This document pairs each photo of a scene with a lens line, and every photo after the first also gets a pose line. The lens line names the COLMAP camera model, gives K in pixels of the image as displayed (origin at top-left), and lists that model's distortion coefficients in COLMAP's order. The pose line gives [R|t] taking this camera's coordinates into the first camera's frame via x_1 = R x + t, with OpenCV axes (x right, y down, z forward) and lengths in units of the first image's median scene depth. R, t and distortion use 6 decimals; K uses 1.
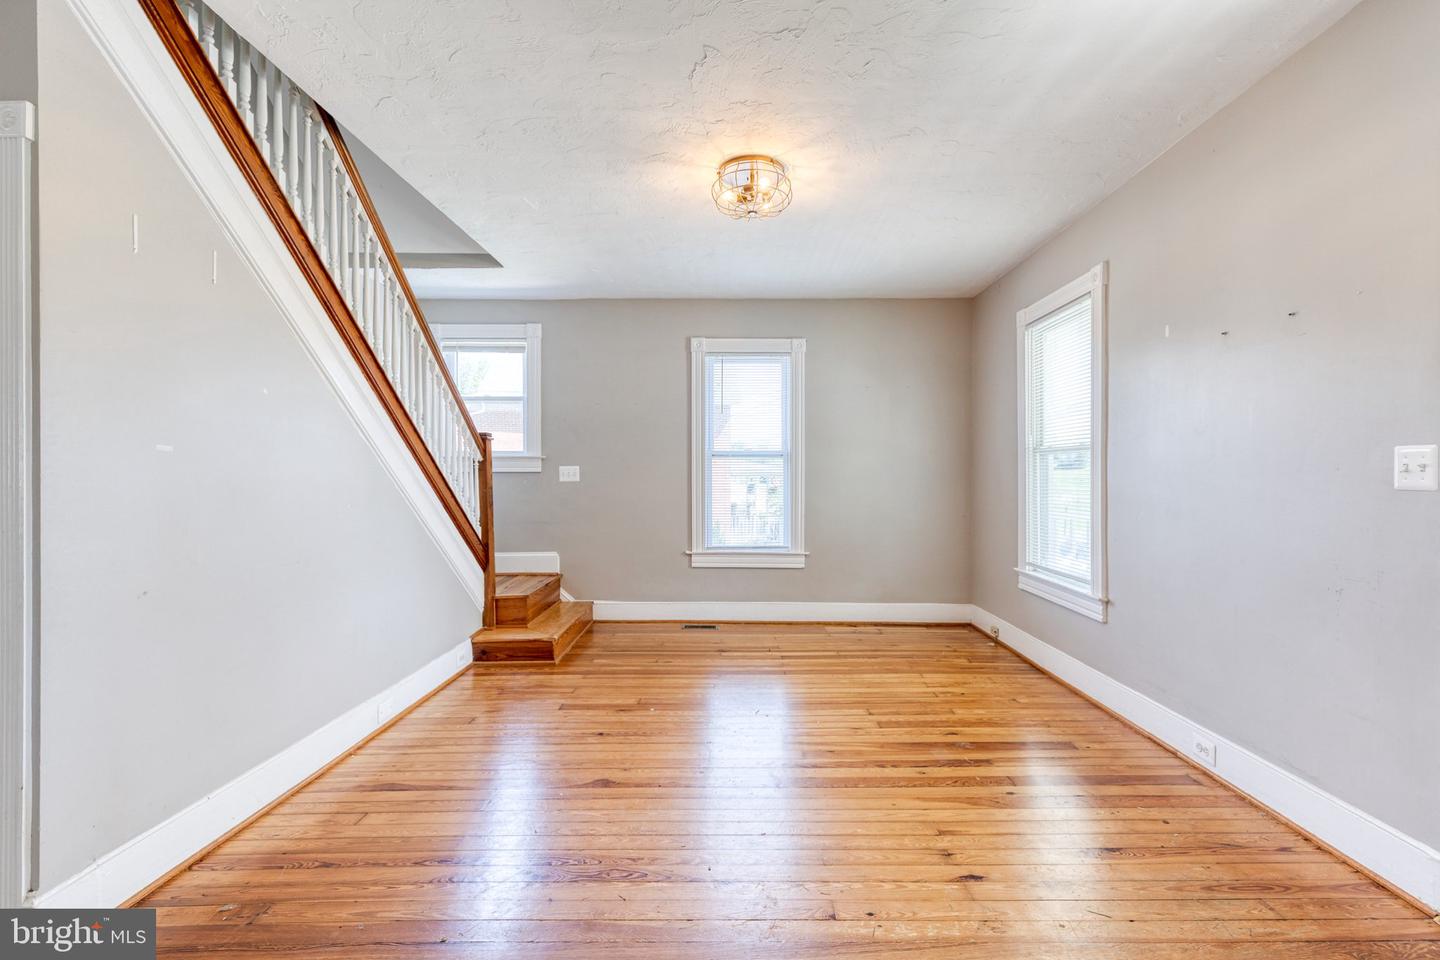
lens RADIAL K [[650.8, 0, 735.1], [0, 650.8, 473.6], [0, 0, 1]] dist [0.003256, -0.000109]
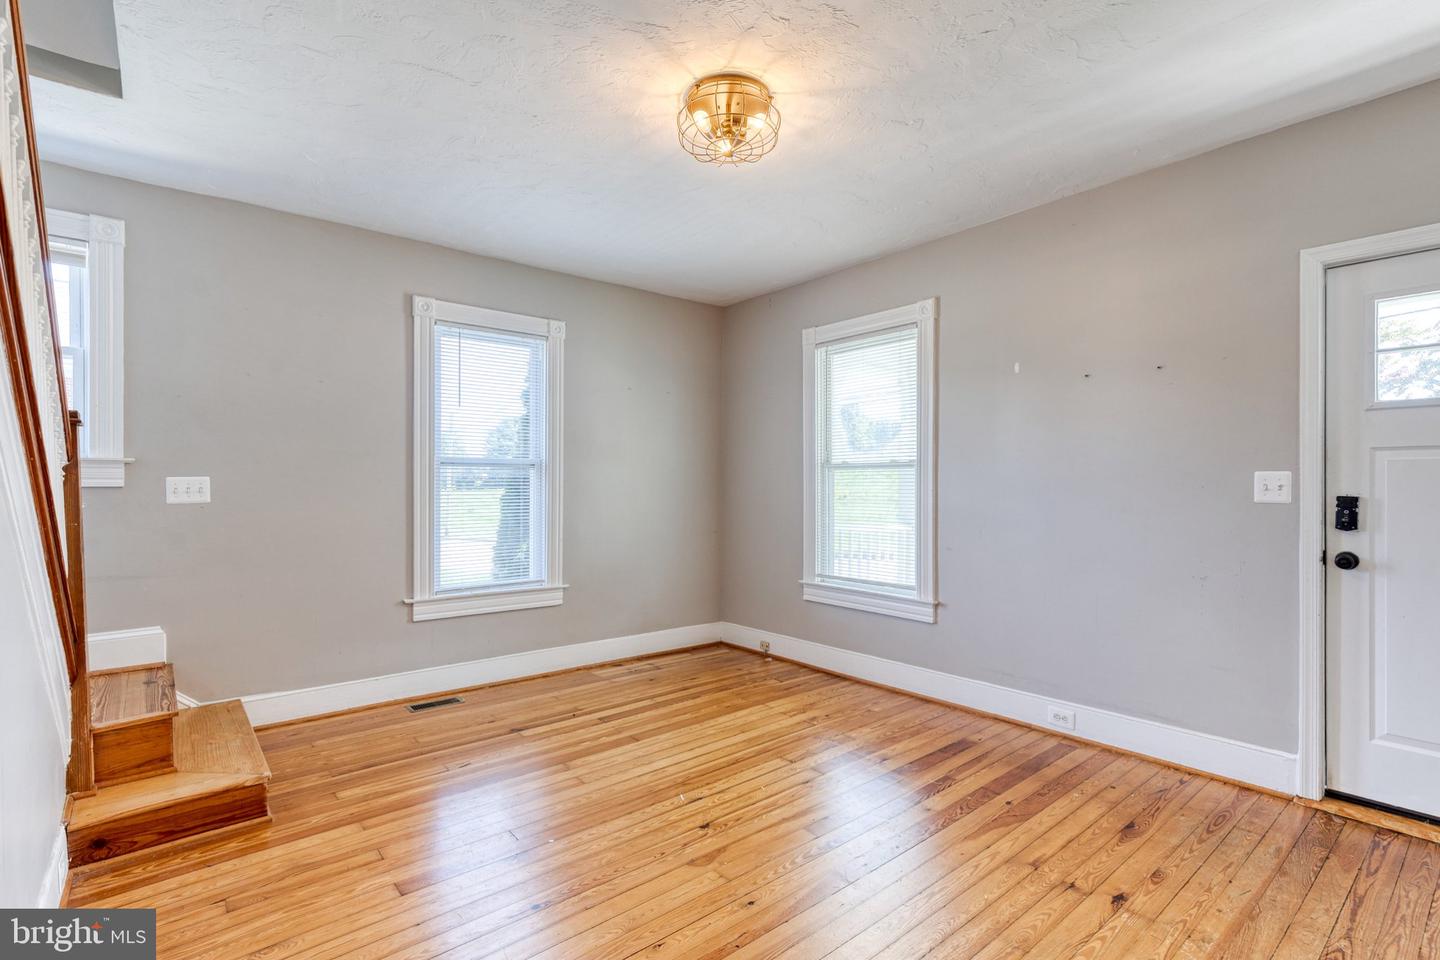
lens RADIAL K [[679.4, 0, 729.5], [0, 679.4, 485.0], [0, 0, 1]] dist [0.008095, -0.000562]
pose [[0.762914, -0.000578, 0.646500, -0.342027], [-0.000493, 0.999999, 0.001477, -0.006261], [-0.646500, -0.001445, 0.762912, 0.263590]]
